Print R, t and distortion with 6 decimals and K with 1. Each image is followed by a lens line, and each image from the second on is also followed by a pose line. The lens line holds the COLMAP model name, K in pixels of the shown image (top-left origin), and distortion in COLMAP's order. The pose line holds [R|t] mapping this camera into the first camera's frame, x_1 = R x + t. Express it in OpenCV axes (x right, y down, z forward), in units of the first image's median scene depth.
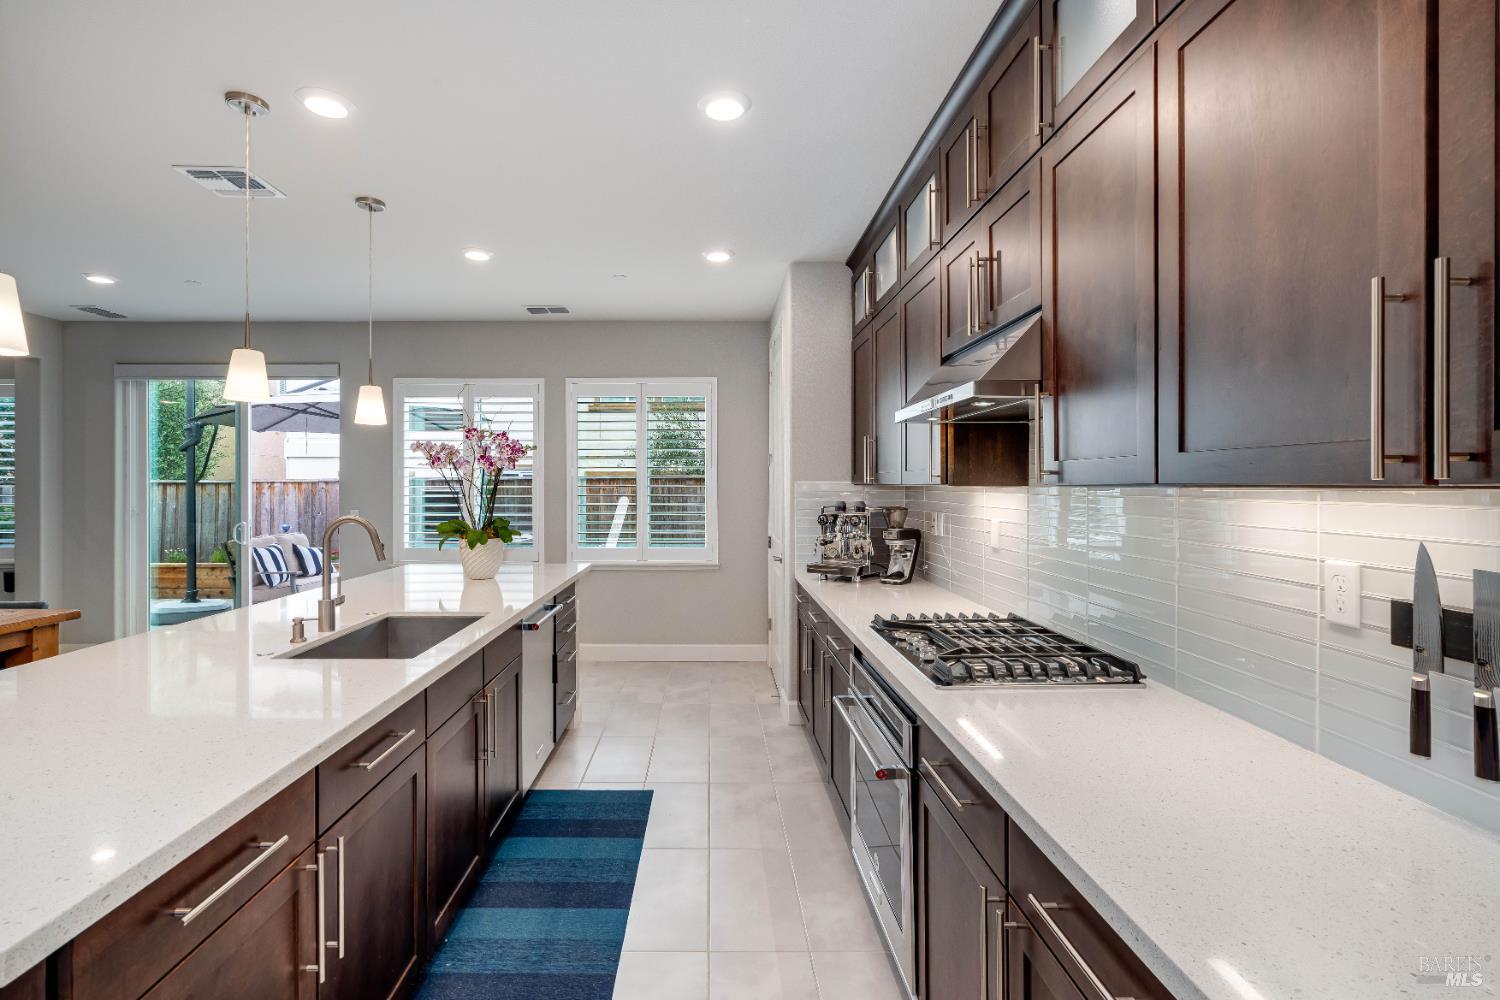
lens RADIAL K [[692.5, 0, 779.9], [0, 692.5, 476.6], [0, 0, 1]] dist [-0.003395, 0.001240]
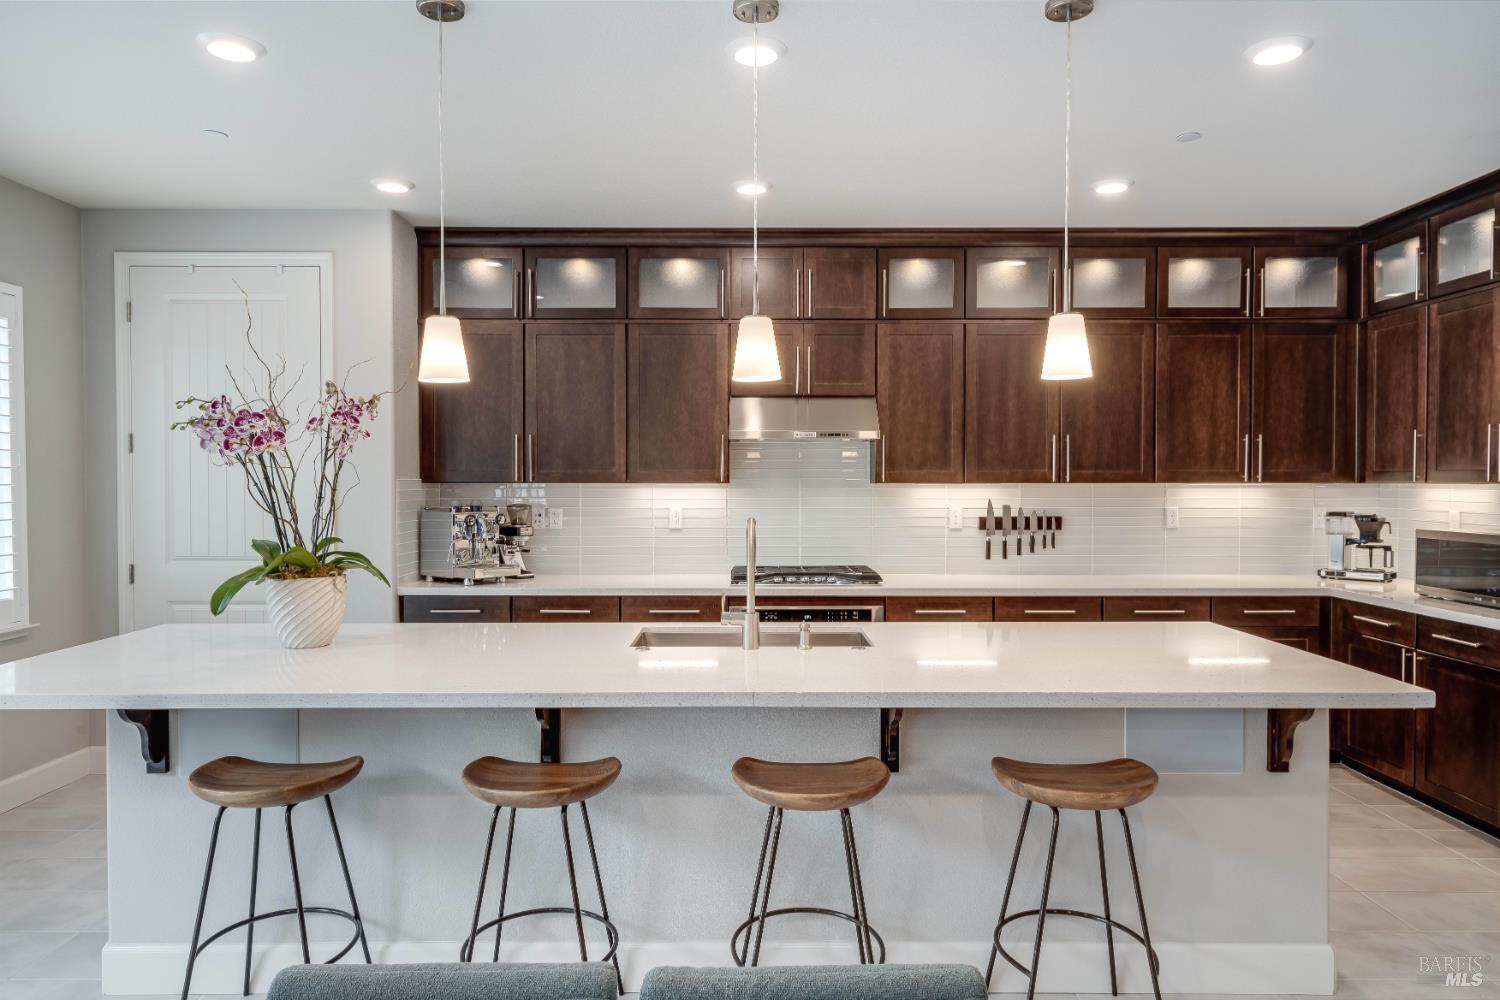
lens RADIAL K [[964.8, 0, 754.1], [0, 964.8, 509.1], [0, 0, 1]] dist [0.006974, -0.000031]
pose [[0.007566, -0.022416, 0.999720, -2.592074], [-0.009562, 0.999701, 0.022487, 0.030391], [-0.999926, -0.009730, 0.007349, 1.401337]]
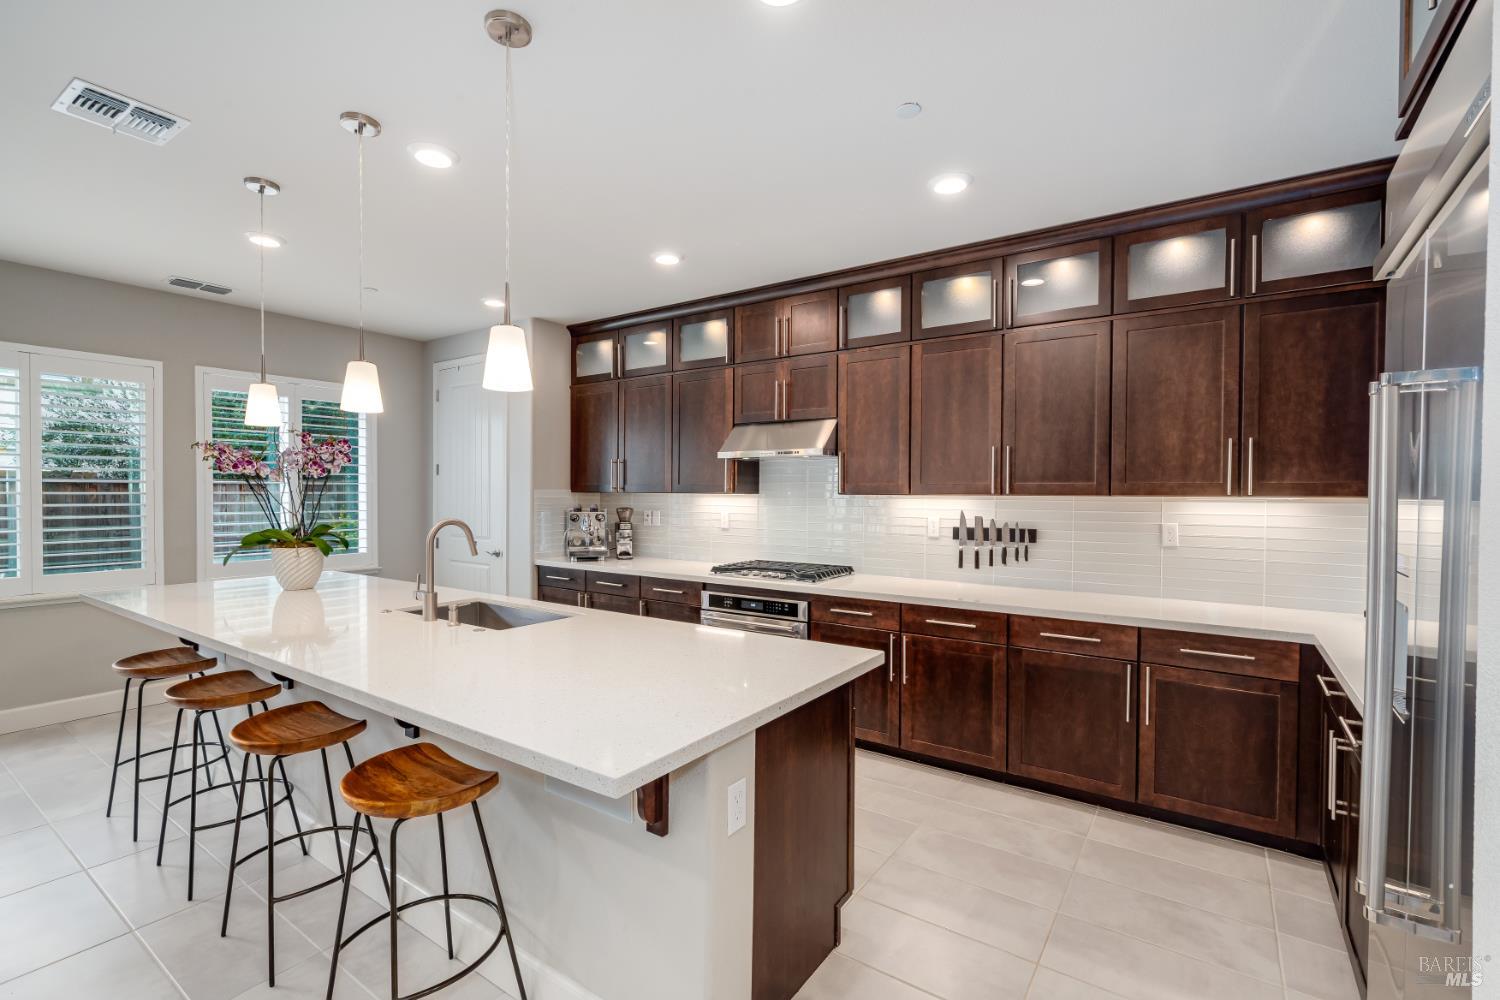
lens RADIAL K [[692.5, 0, 745.2], [0, 692.5, 501.2], [0, 0, 1]] dist [-0.003395, 0.001240]
pose [[0.589768, -0.003676, 0.807565, -1.755247], [-0.014870, 0.999771, 0.015410, 0.005376], [-0.807436, -0.021097, 0.589578, -0.150795]]
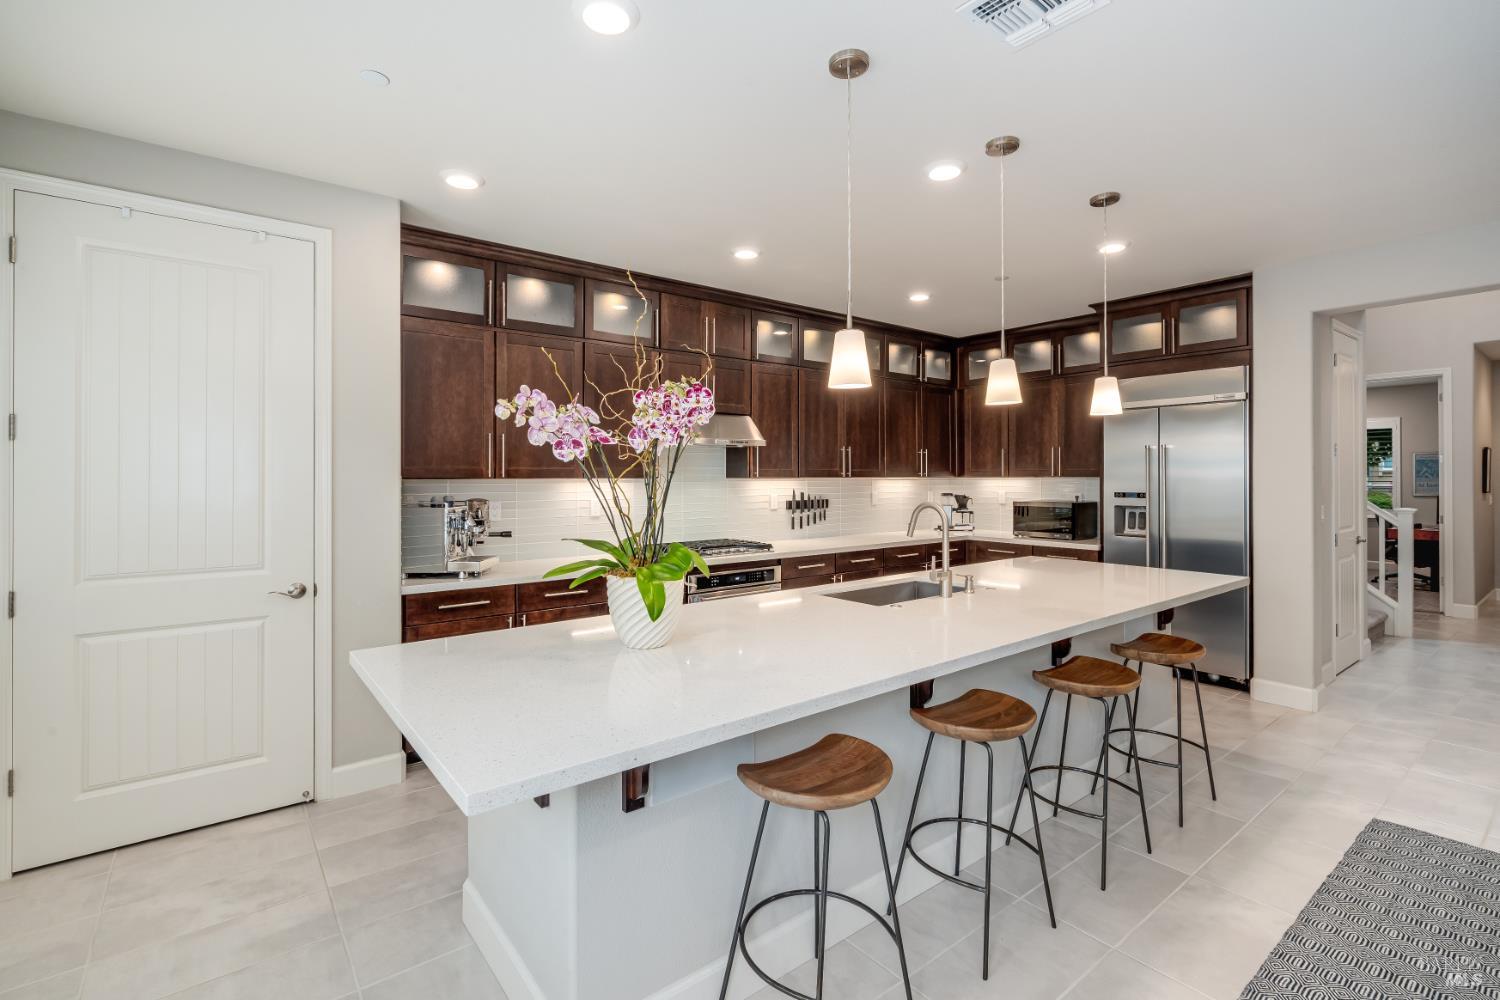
lens RADIAL K [[692.5, 0, 762.9], [0, 692.5, 491.8], [0, 0, 1]] dist [-0.003395, 0.001240]
pose [[-0.613589, -0.014557, 0.789491, -1.974271], [-0.004417, 0.999878, 0.015004, 0.027255], [-0.789613, 0.005719, -0.613578, 2.836428]]
